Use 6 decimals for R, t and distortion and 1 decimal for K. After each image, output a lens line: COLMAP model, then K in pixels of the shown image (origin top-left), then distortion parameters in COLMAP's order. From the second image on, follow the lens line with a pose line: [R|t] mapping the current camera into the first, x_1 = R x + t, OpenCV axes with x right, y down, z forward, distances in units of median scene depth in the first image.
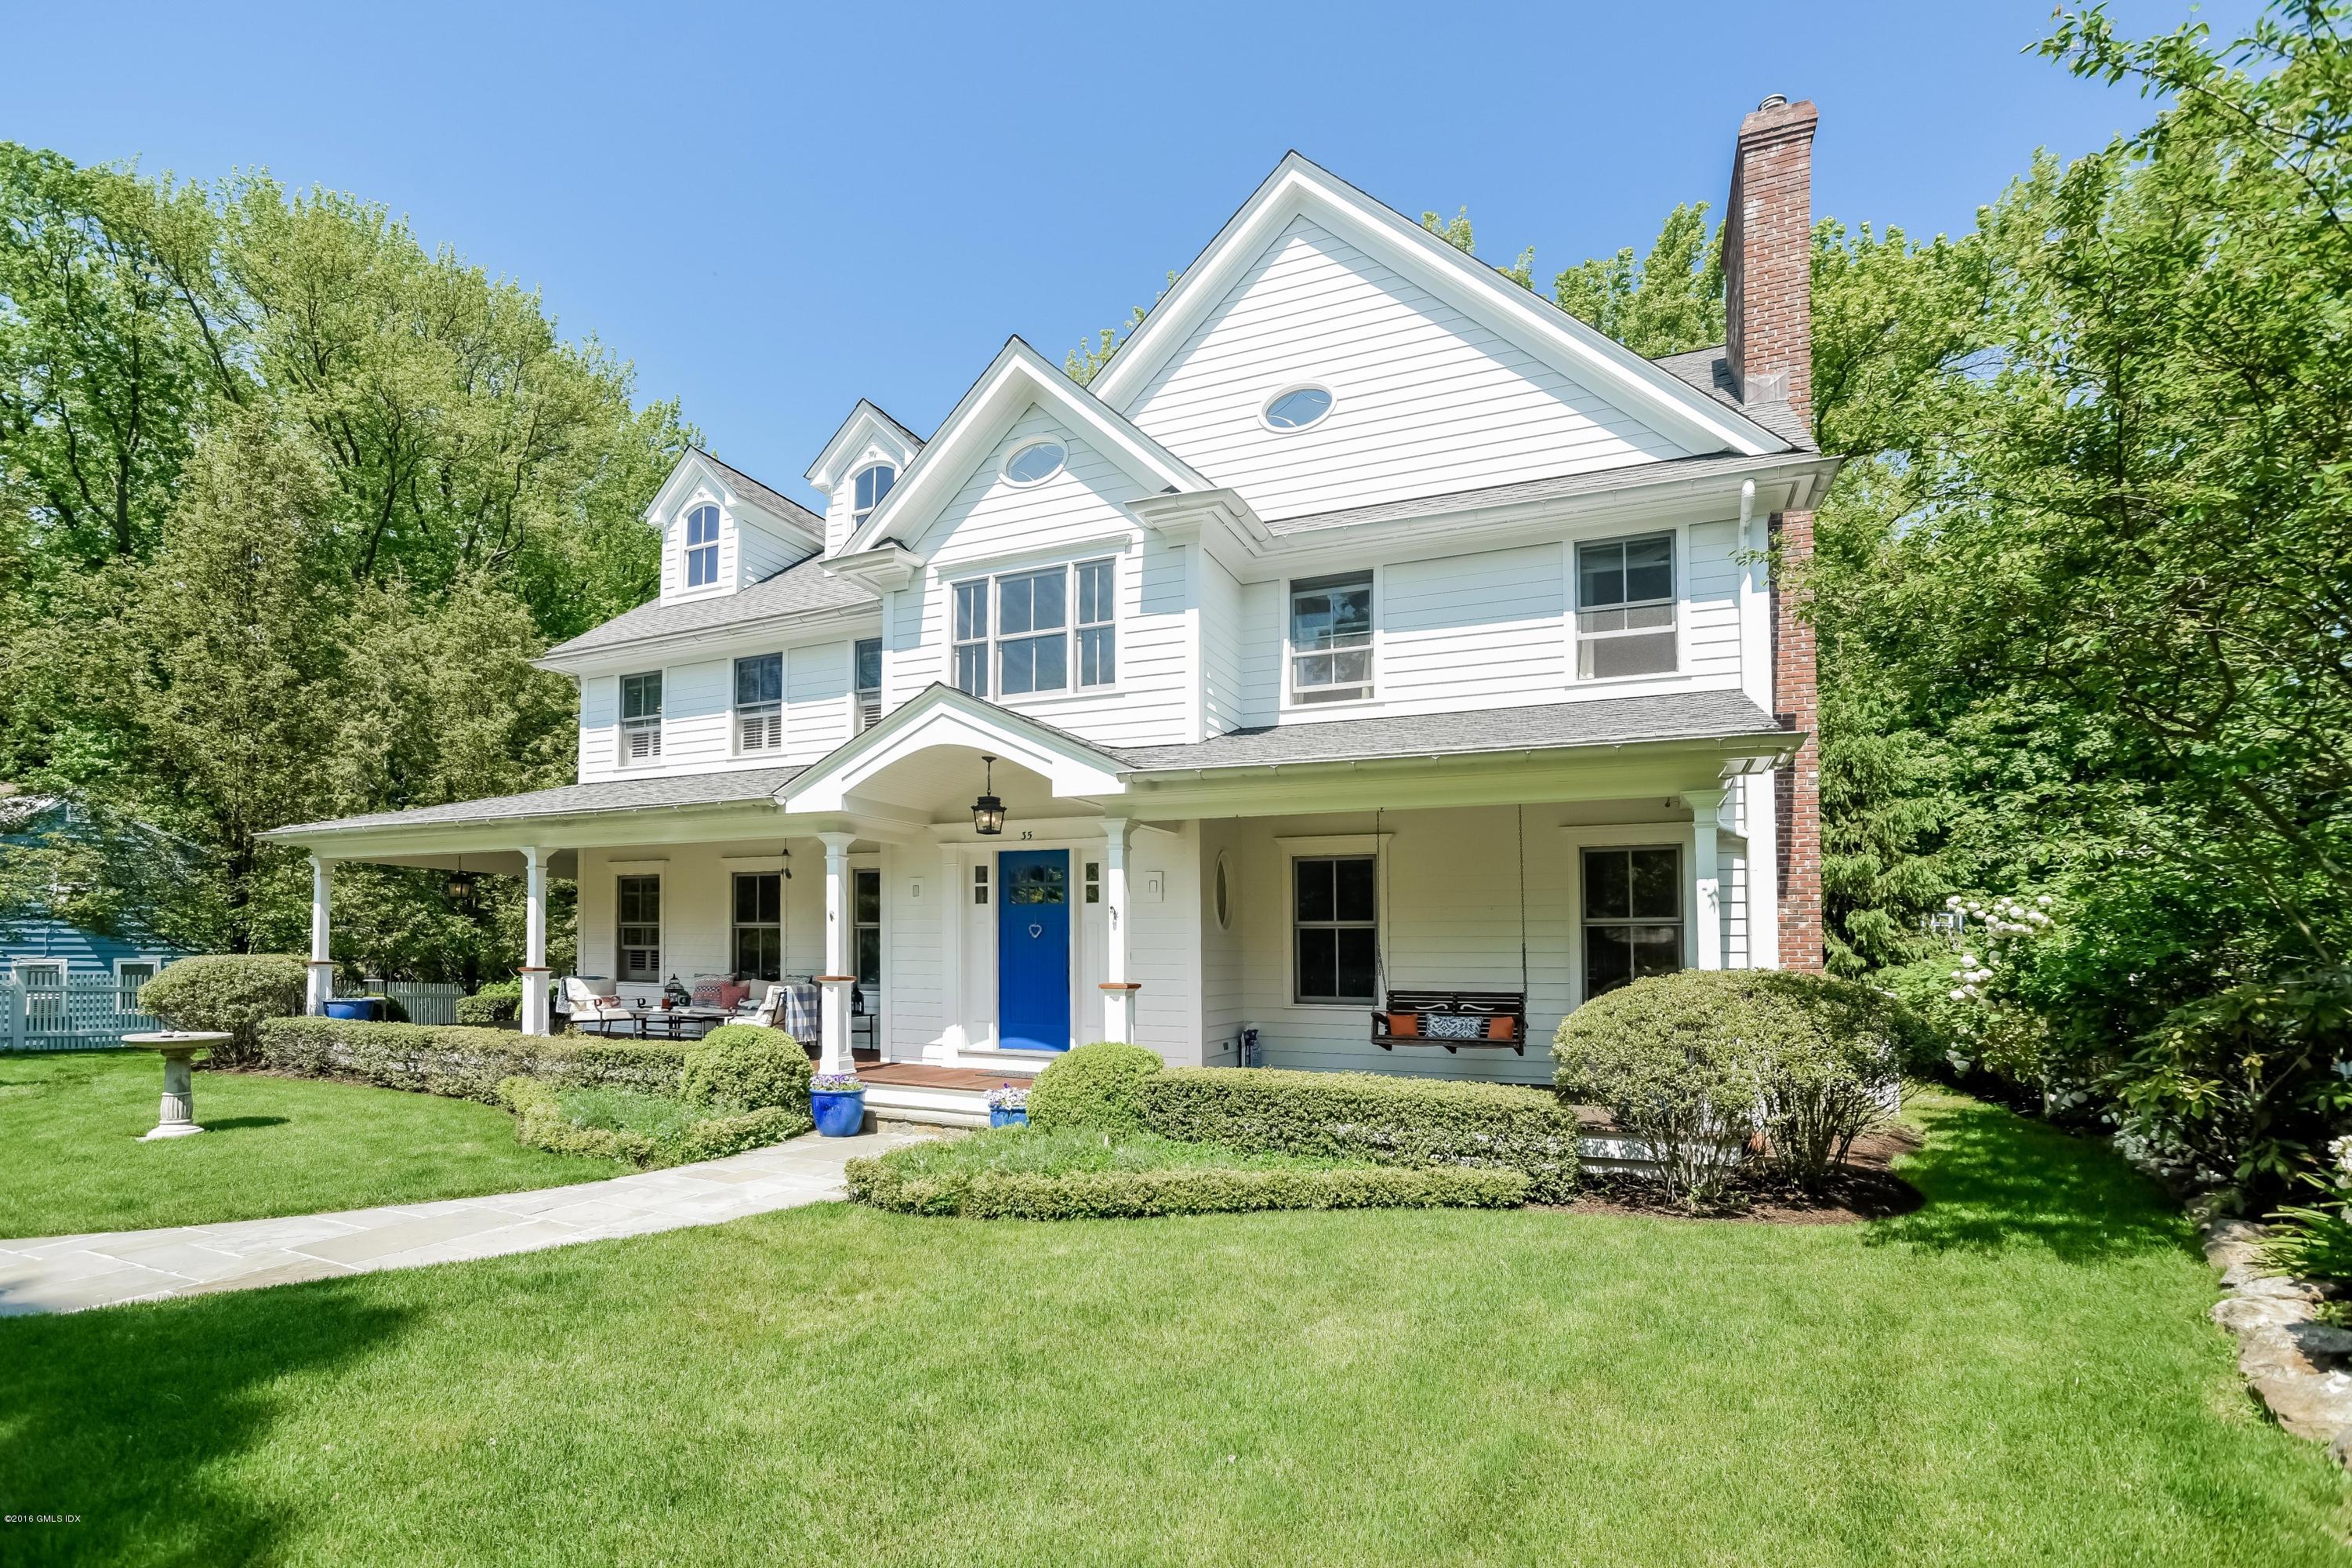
lens RADIAL K [[1014.9, 0, 1115.7], [0, 1014.9, 923.2], [0, 0, 1]] dist [-0.044842, 0.006456]
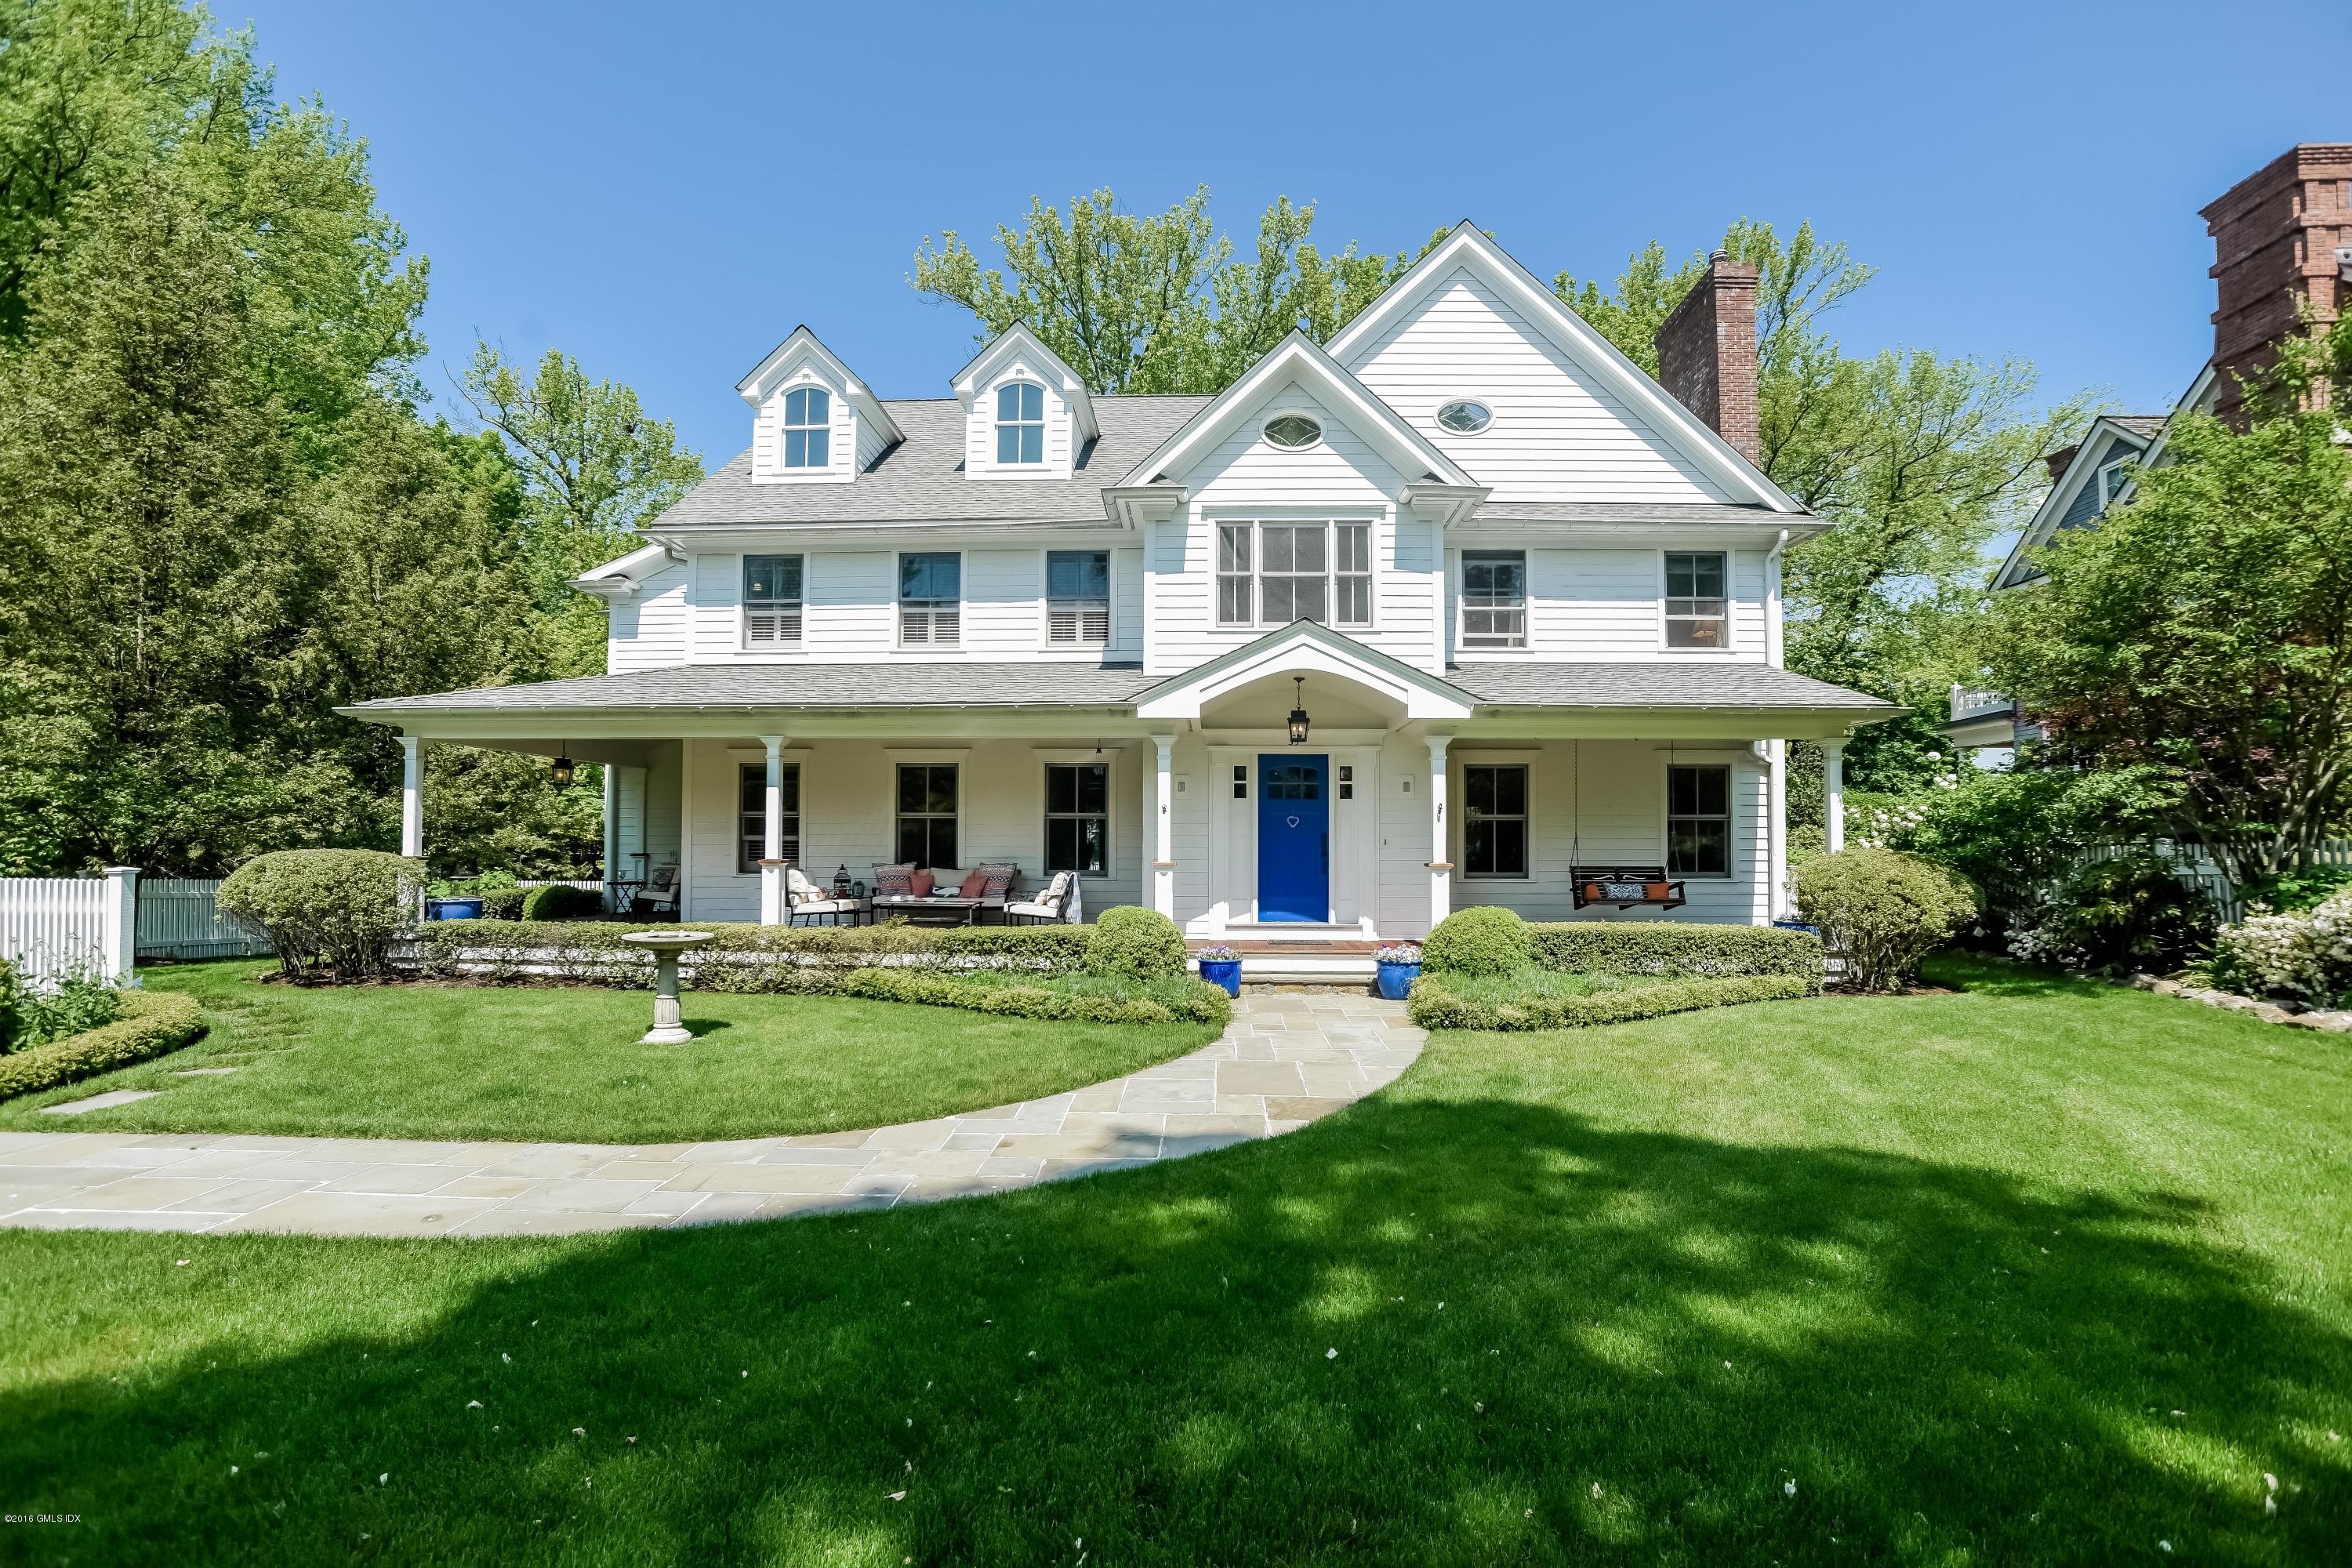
lens RADIAL K [[1014.9, 0, 1166.0], [0, 1014.9, 793.4], [0, 0, 1]] dist [-0.044842, 0.006456]
pose [[0.929462, 0.013139, 0.368683, -0.659145], [-0.006455, 0.999792, -0.019355, -0.001839], [-0.368861, 0.015610, 0.929354, -0.056473]]
